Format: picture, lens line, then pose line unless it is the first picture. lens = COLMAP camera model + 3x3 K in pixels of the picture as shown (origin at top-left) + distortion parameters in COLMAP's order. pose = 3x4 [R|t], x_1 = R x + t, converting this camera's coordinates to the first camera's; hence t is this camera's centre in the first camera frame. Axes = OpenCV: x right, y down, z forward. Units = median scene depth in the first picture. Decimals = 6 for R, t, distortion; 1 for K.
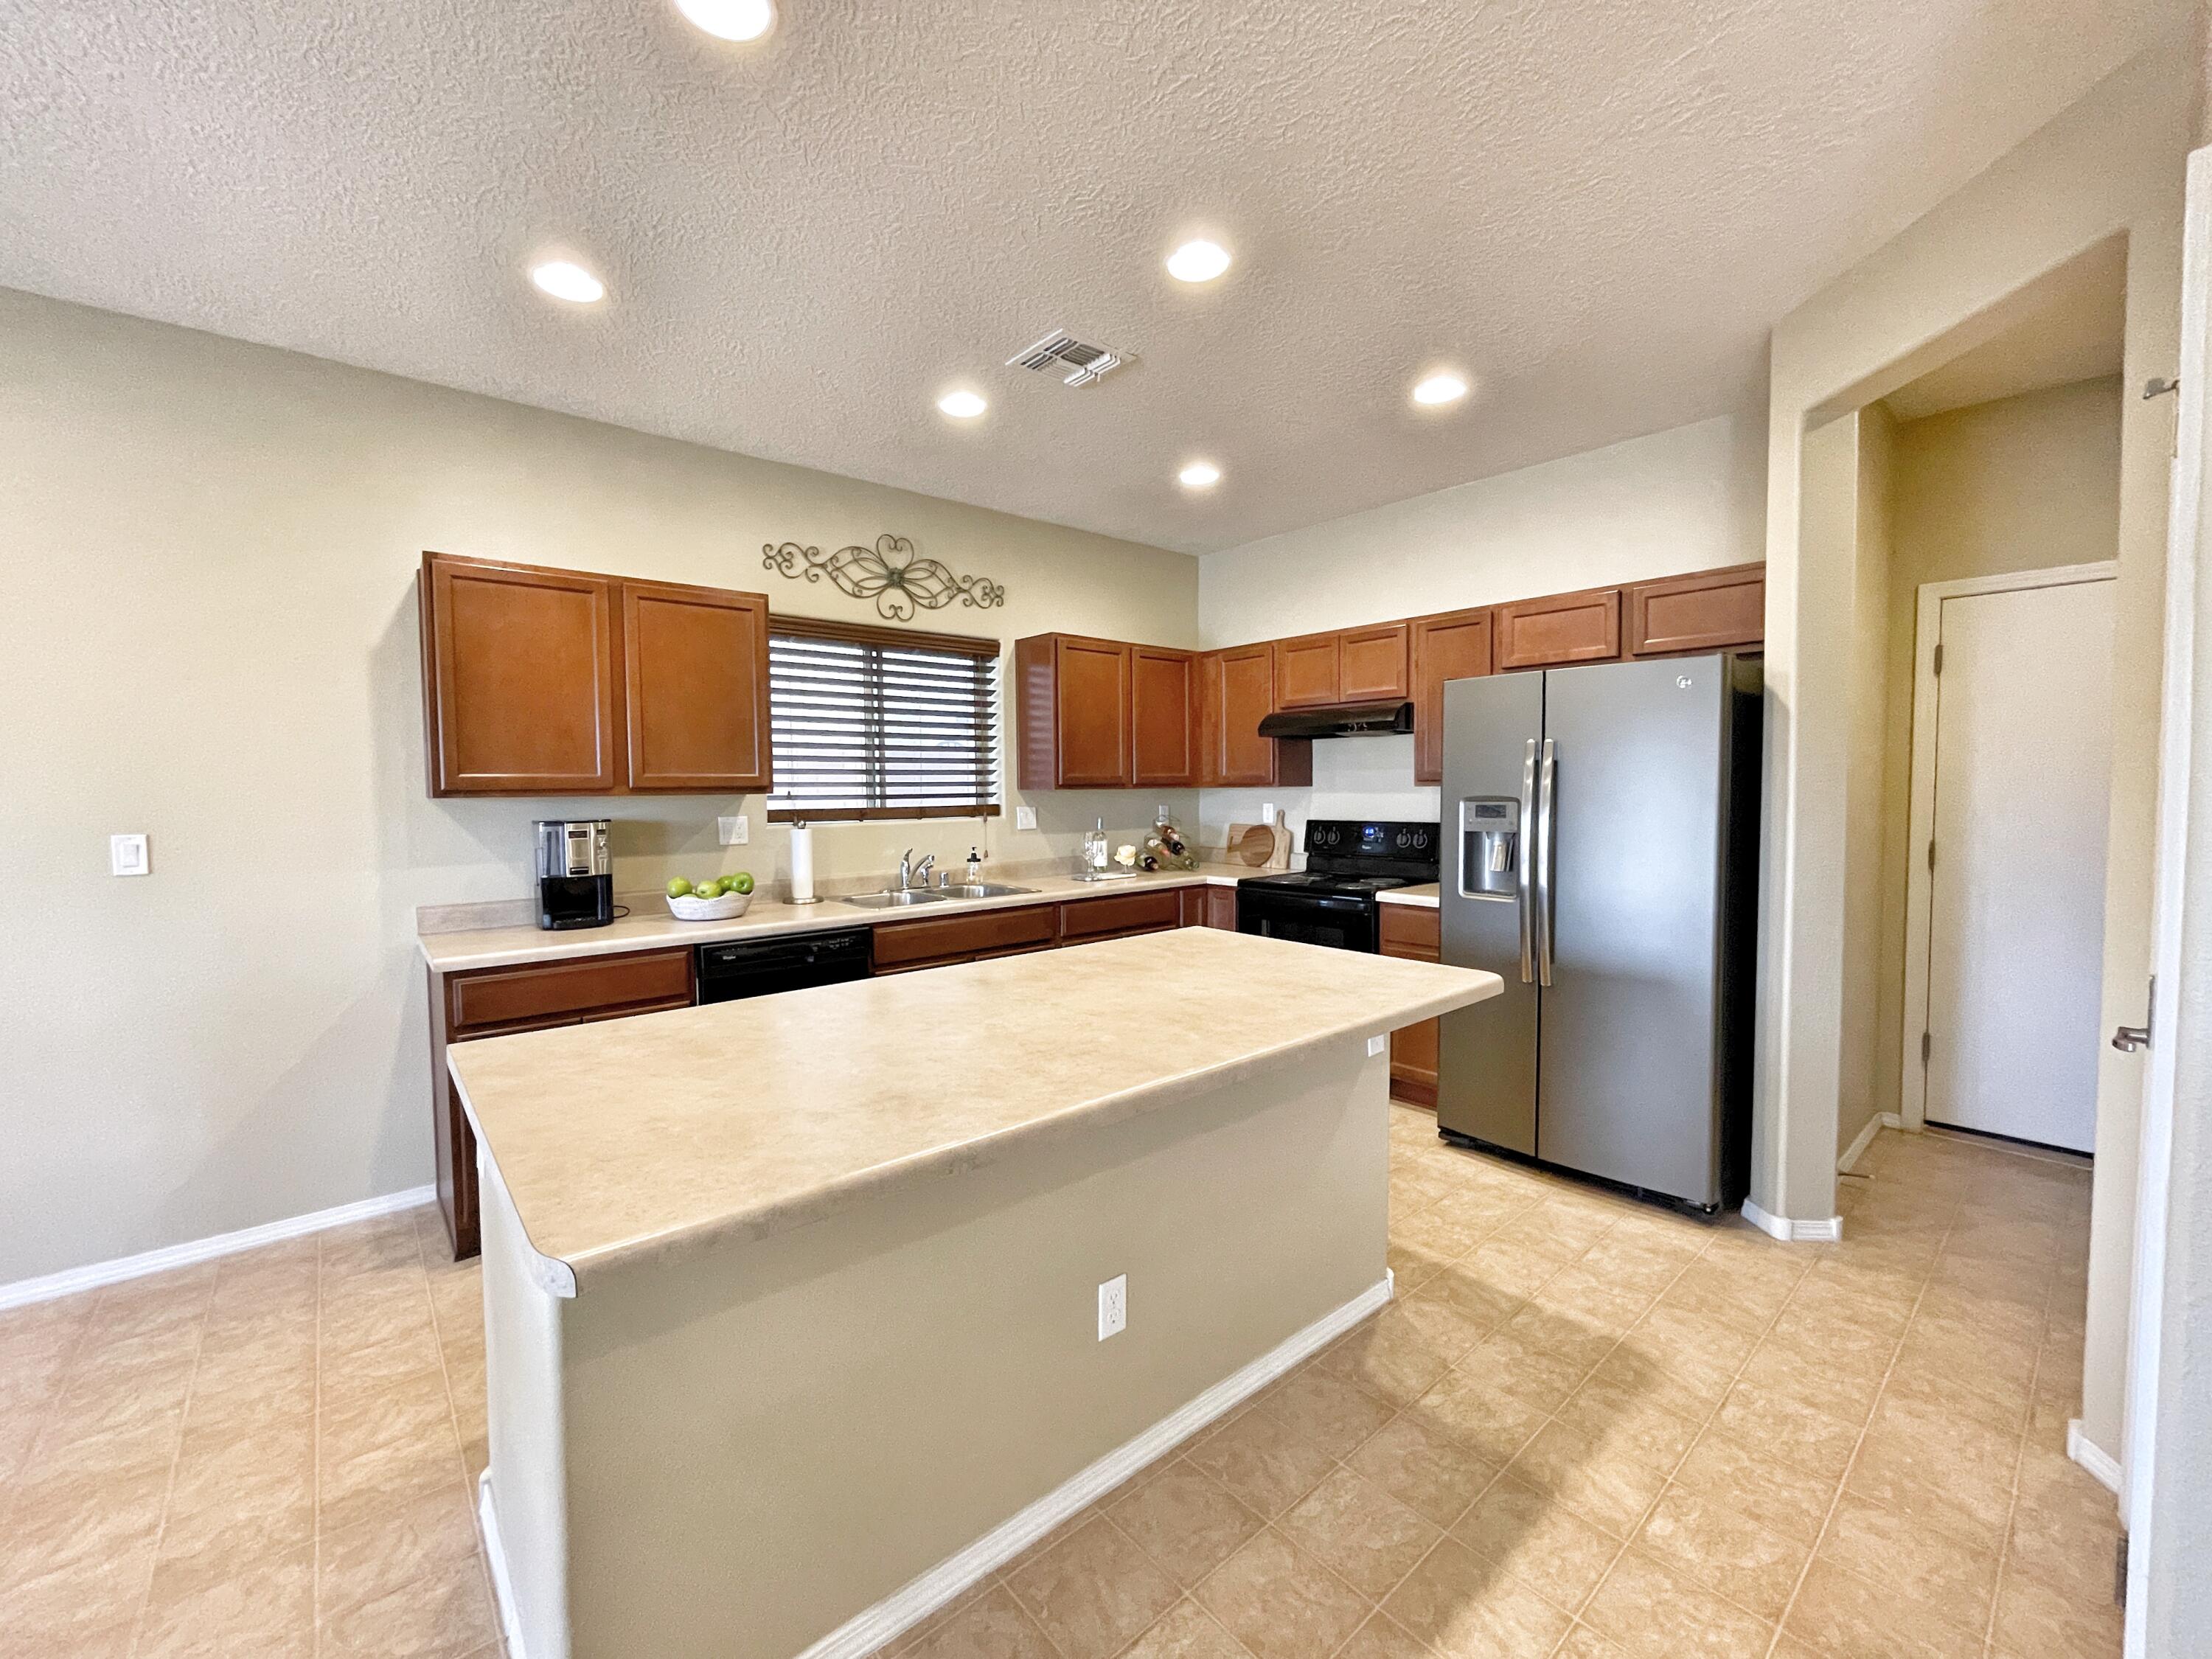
lens RADIAL K [[899.1, 0, 1098.1], [0, 899.1, 826.5], [0, 0, 1]] dist [-0.004351, 0.002619]
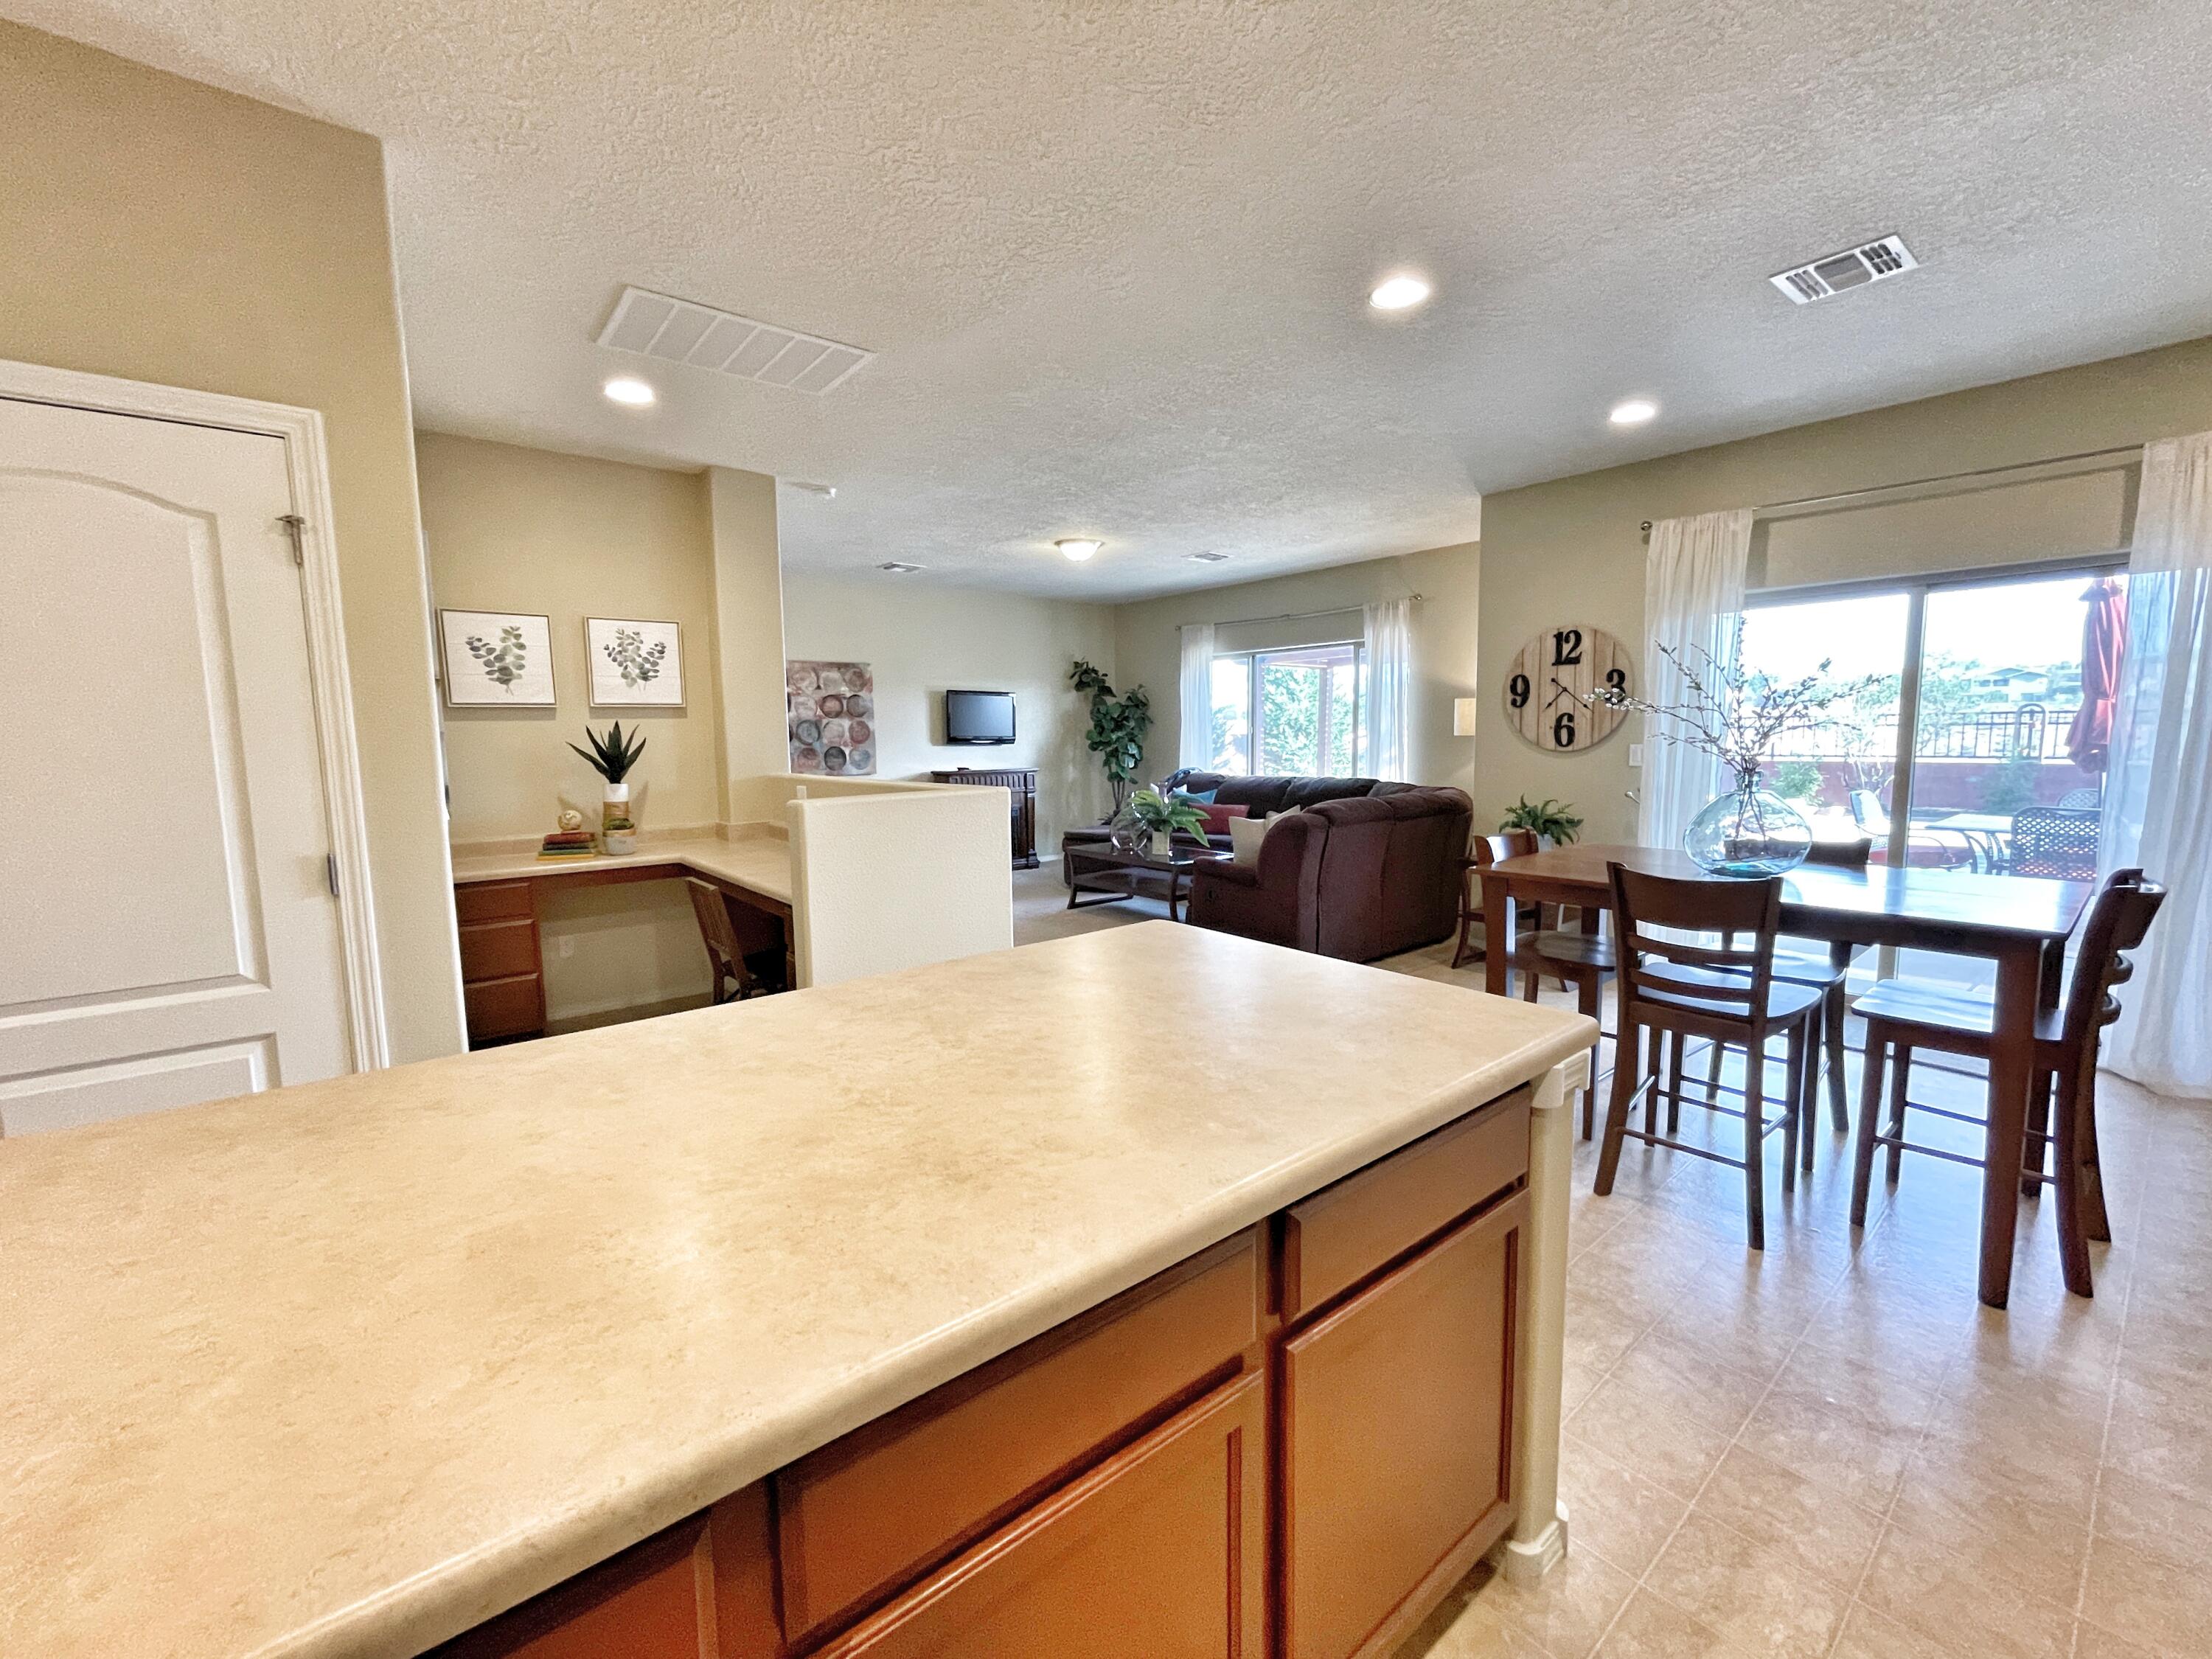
lens RADIAL K [[899.1, 0, 1094.3], [0, 899.1, 828.7], [0, 0, 1]] dist [-0.004351, 0.002619]
pose [[-0.999352, 0.022142, 0.028389, -0.114461], [0.026209, 0.988036, 0.151979, -0.032373], [-0.024684, 0.152624, -0.987976, 0.758194]]
